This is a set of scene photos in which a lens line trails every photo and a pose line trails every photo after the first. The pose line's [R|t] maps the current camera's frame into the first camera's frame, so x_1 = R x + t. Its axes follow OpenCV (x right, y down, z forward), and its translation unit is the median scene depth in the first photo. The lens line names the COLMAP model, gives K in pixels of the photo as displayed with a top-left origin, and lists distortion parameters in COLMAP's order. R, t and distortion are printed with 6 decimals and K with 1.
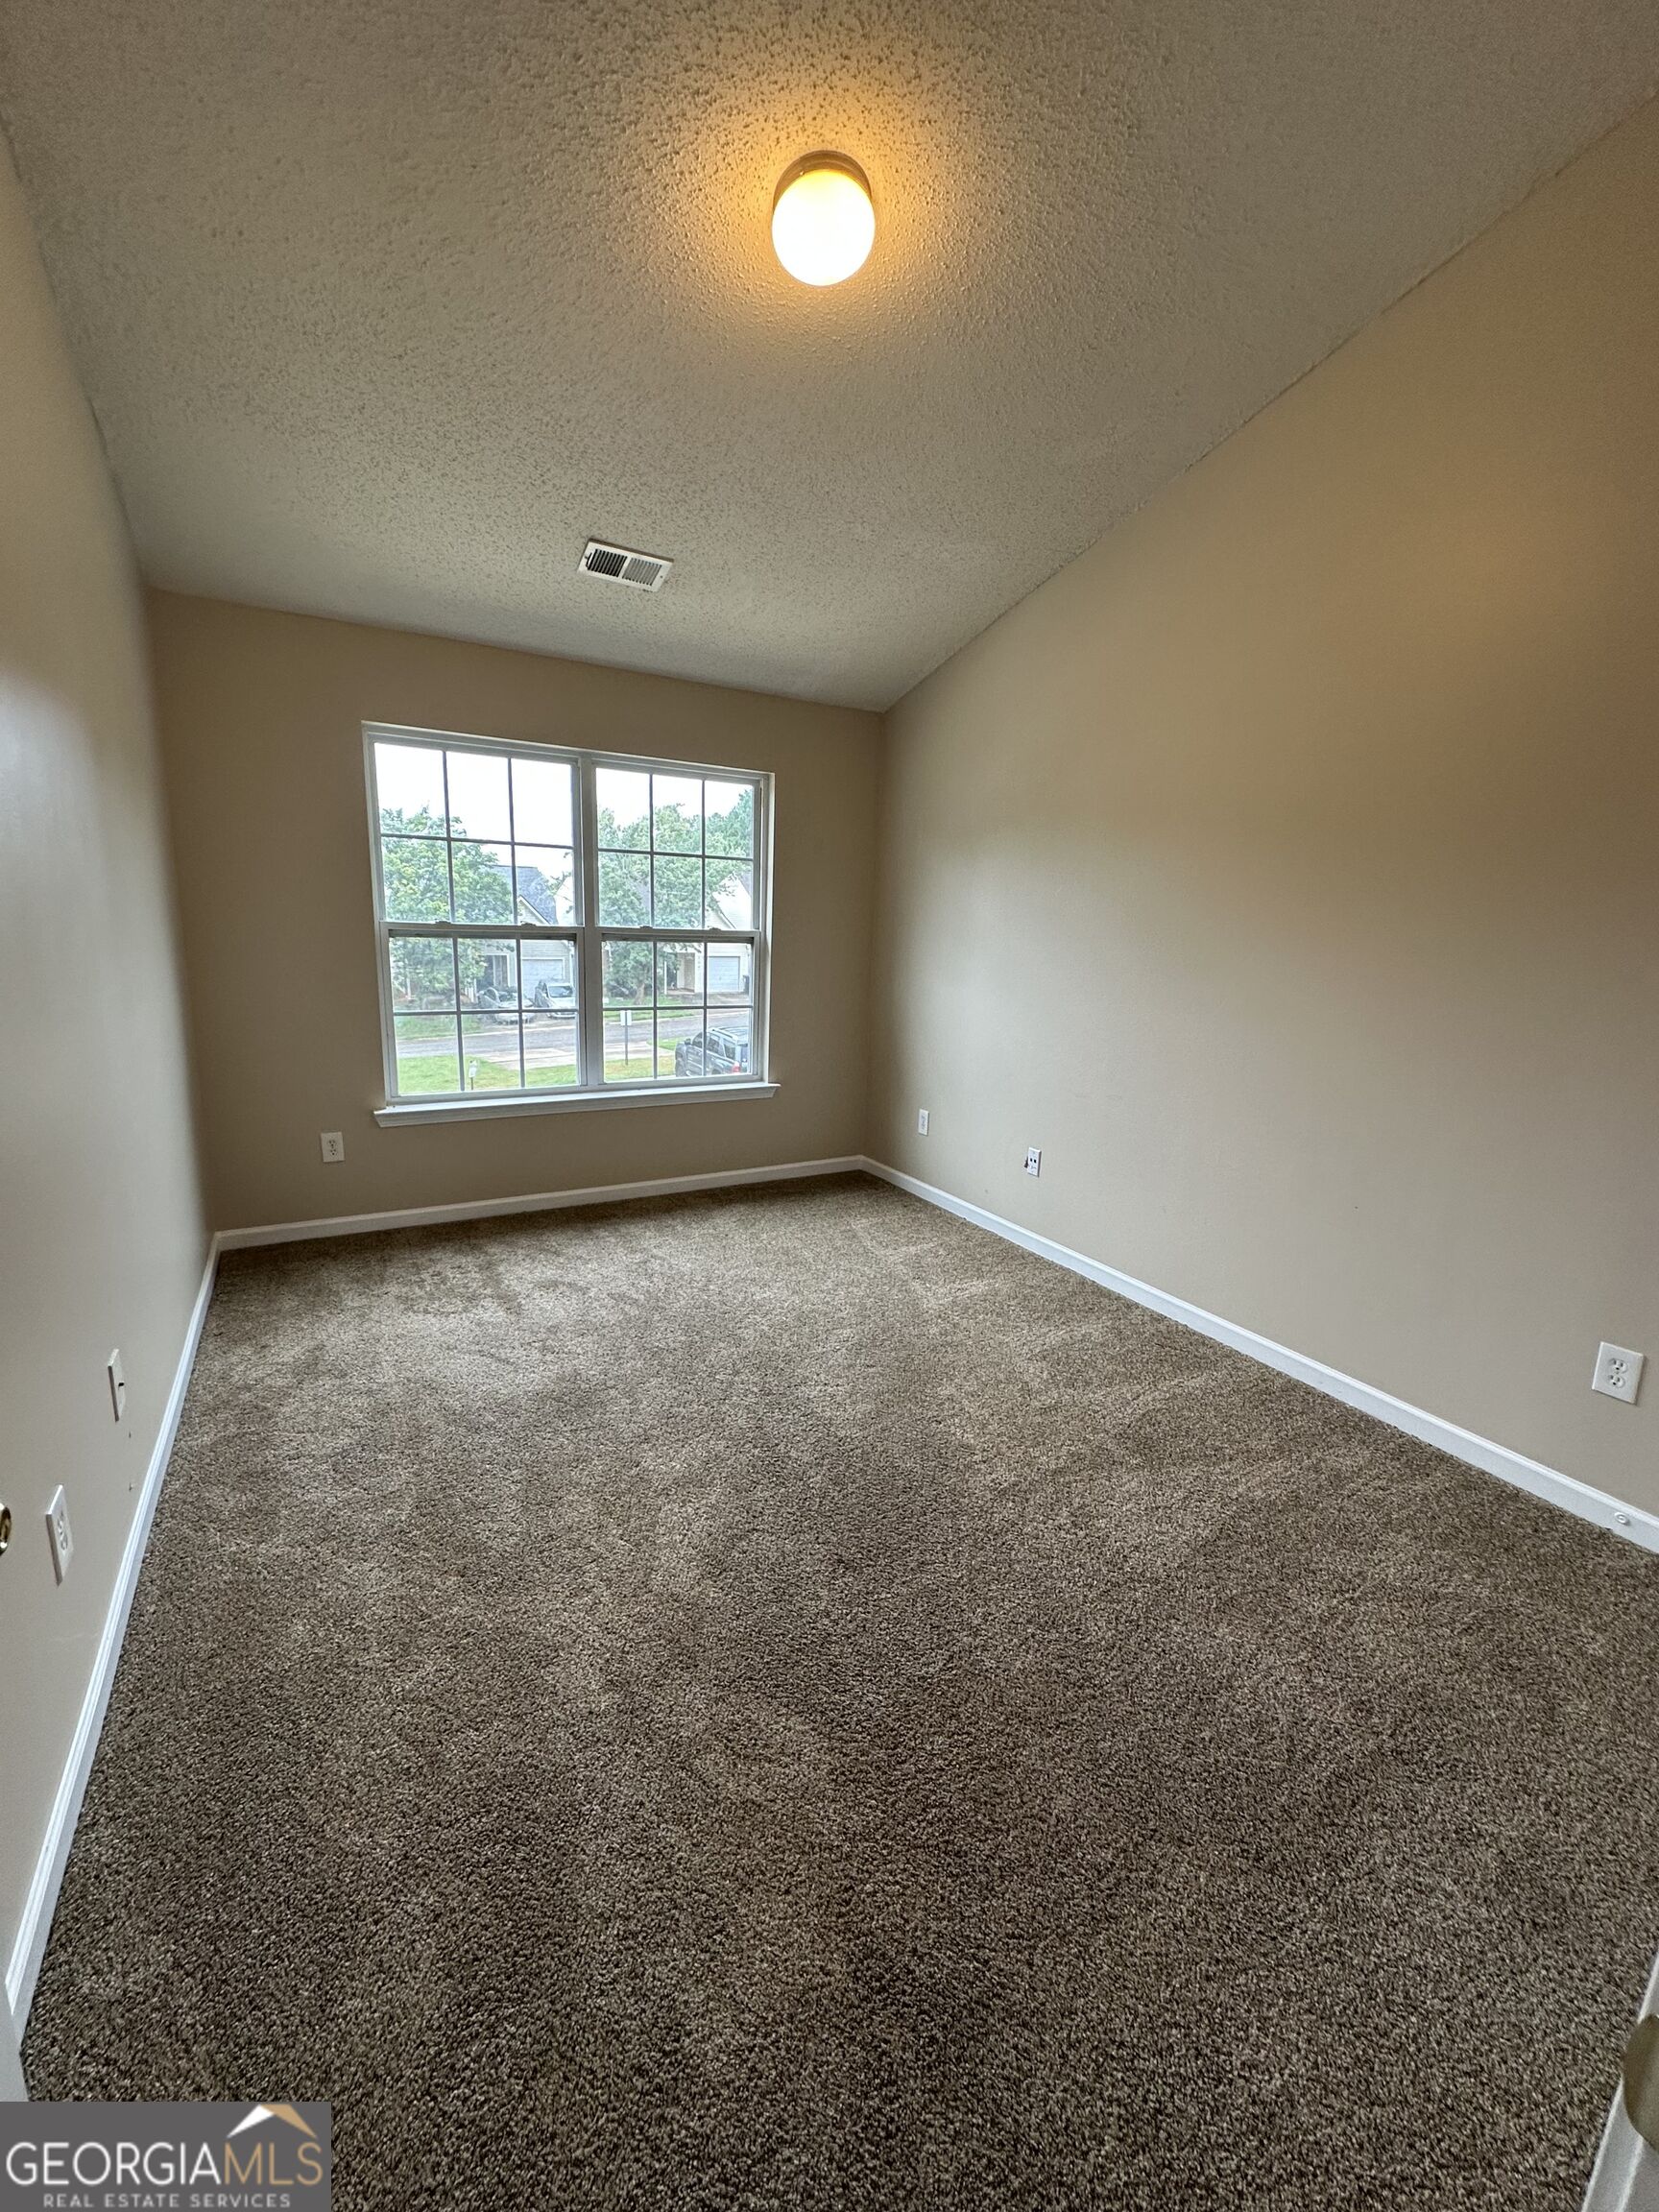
lens RADIAL K [[883.7, 0, 829.5], [0, 883.7, 1106.0], [0, 0, 1]] dist [-0.000271, -0.000276]
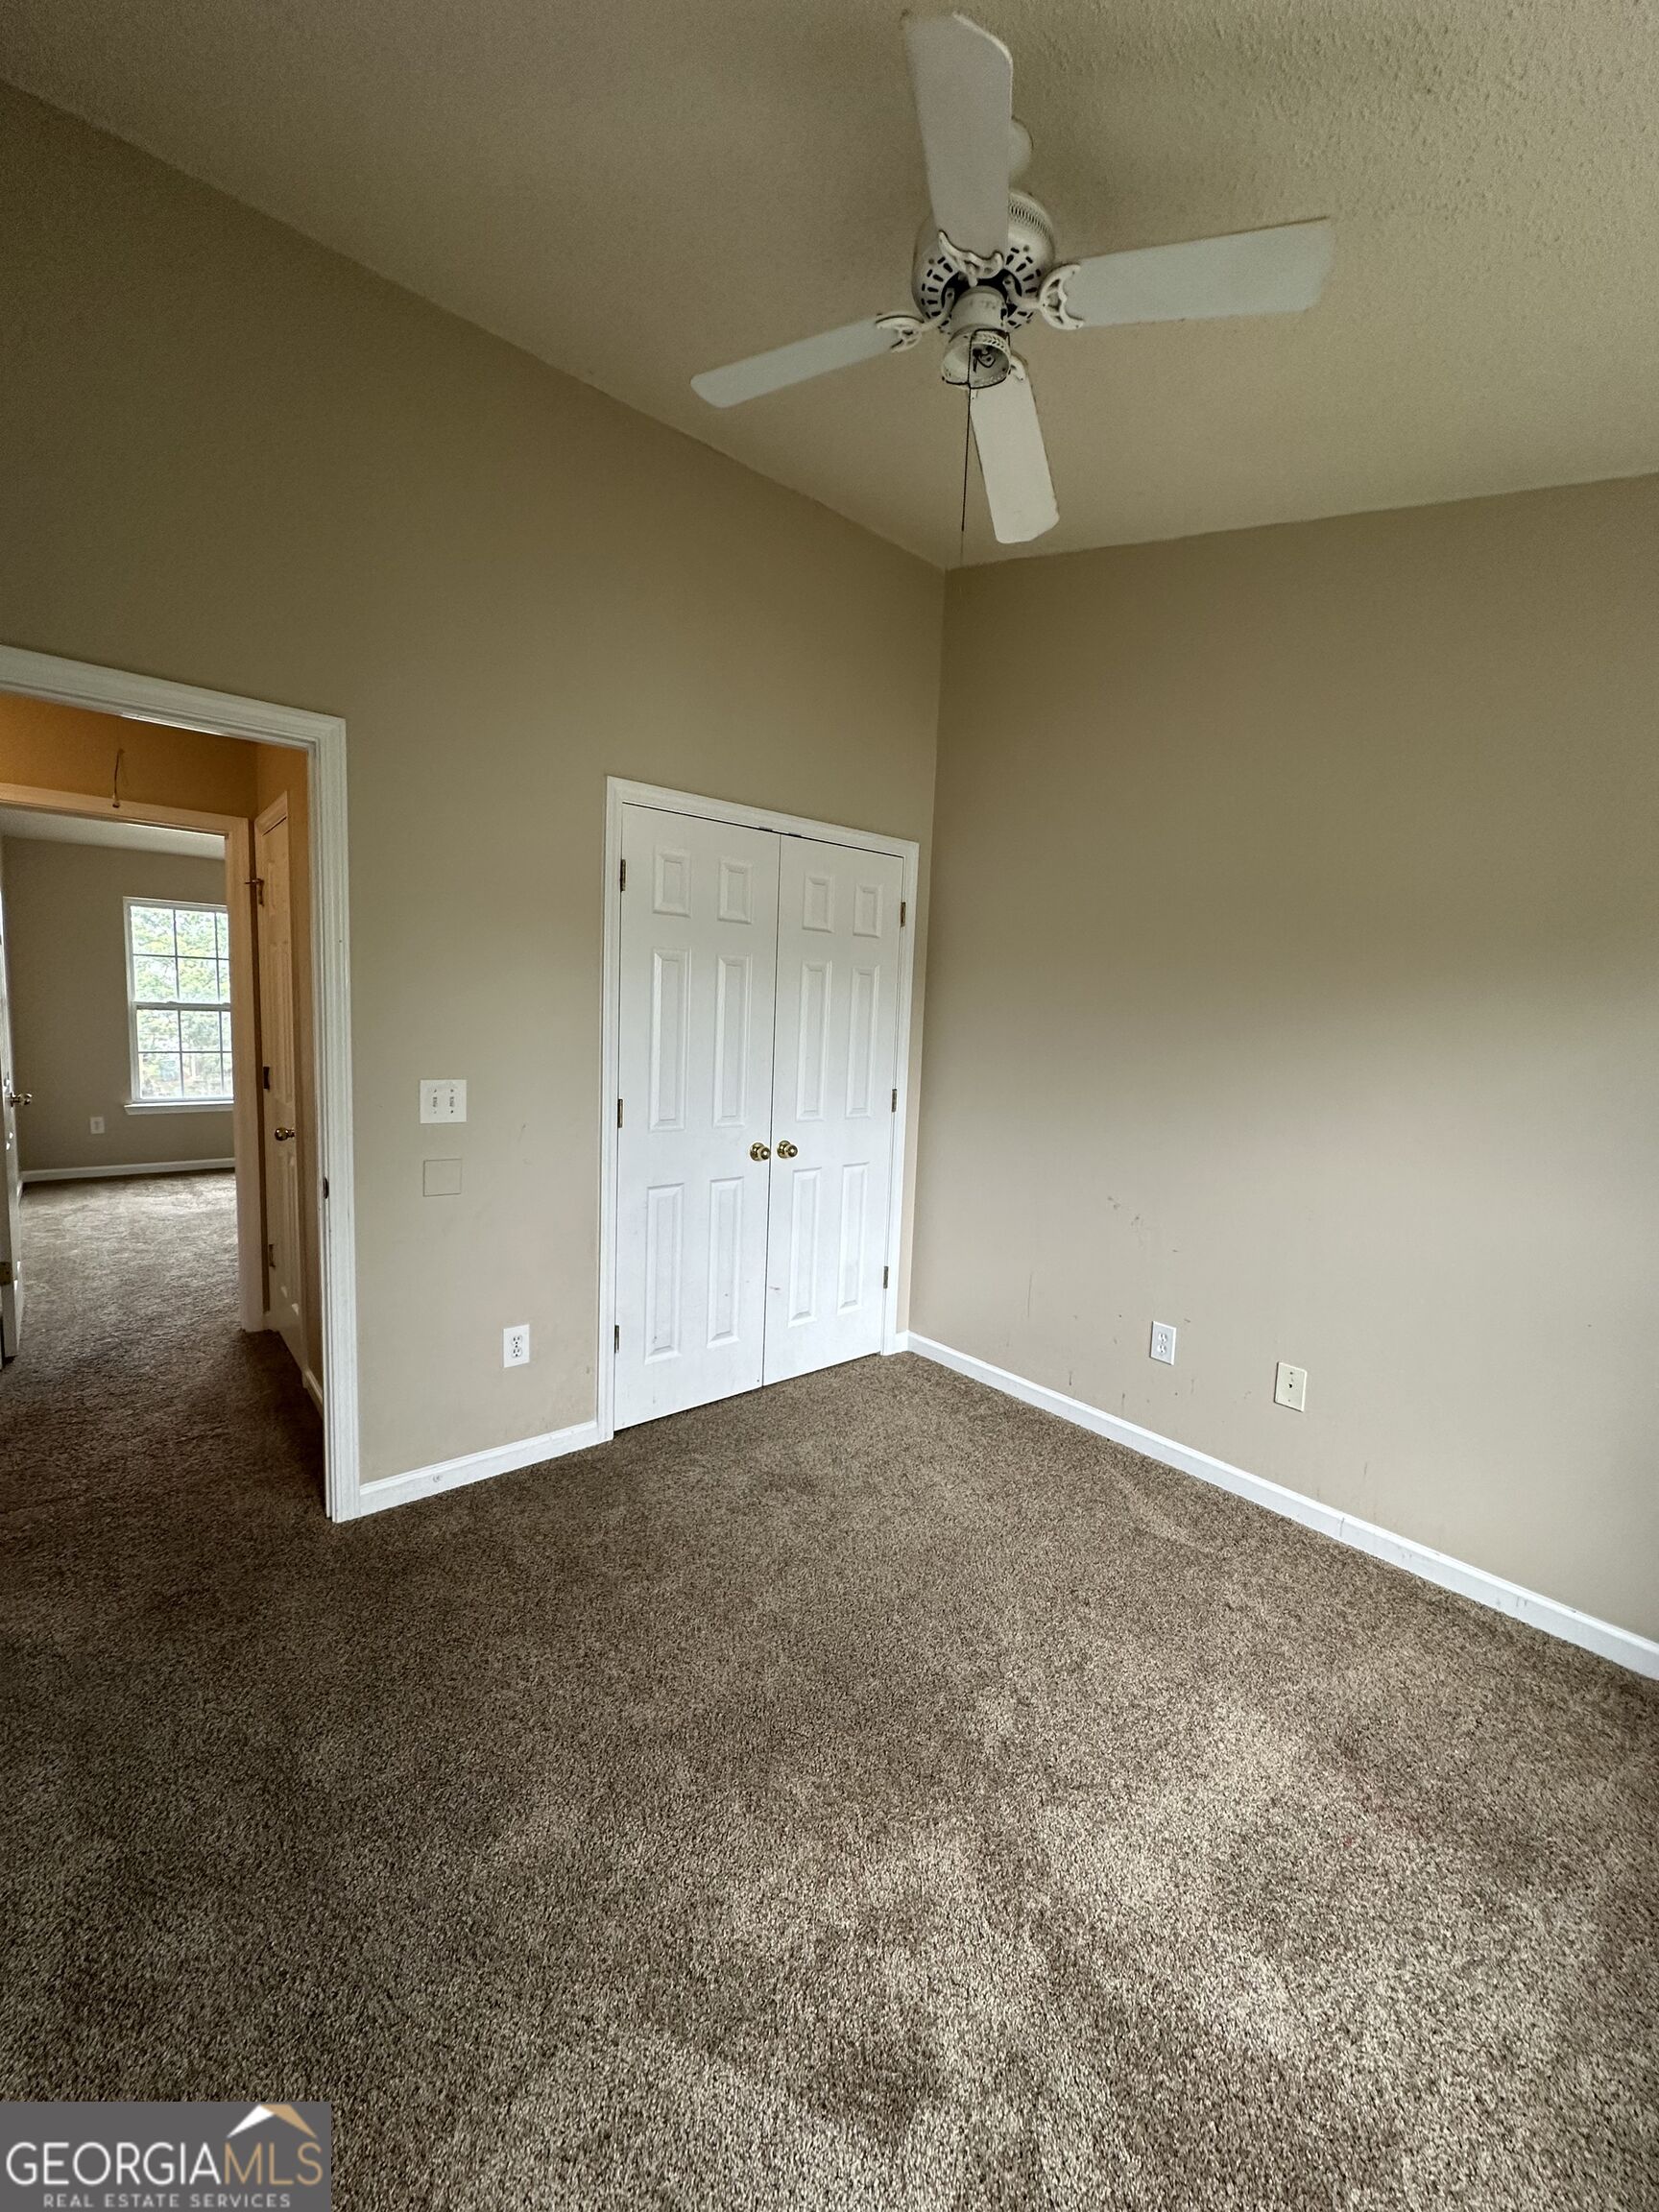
lens RADIAL K [[883.7, 0, 829.5], [0, 883.7, 1106.0], [0, 0, 1]] dist [-0.000271, -0.000276]
pose [[0.984252, -0.006627, 0.176648, 0.575451], [0.023663, 0.995242, -0.094512, 0.210479], [-0.175181, 0.097204, 0.979726, -1.005189]]
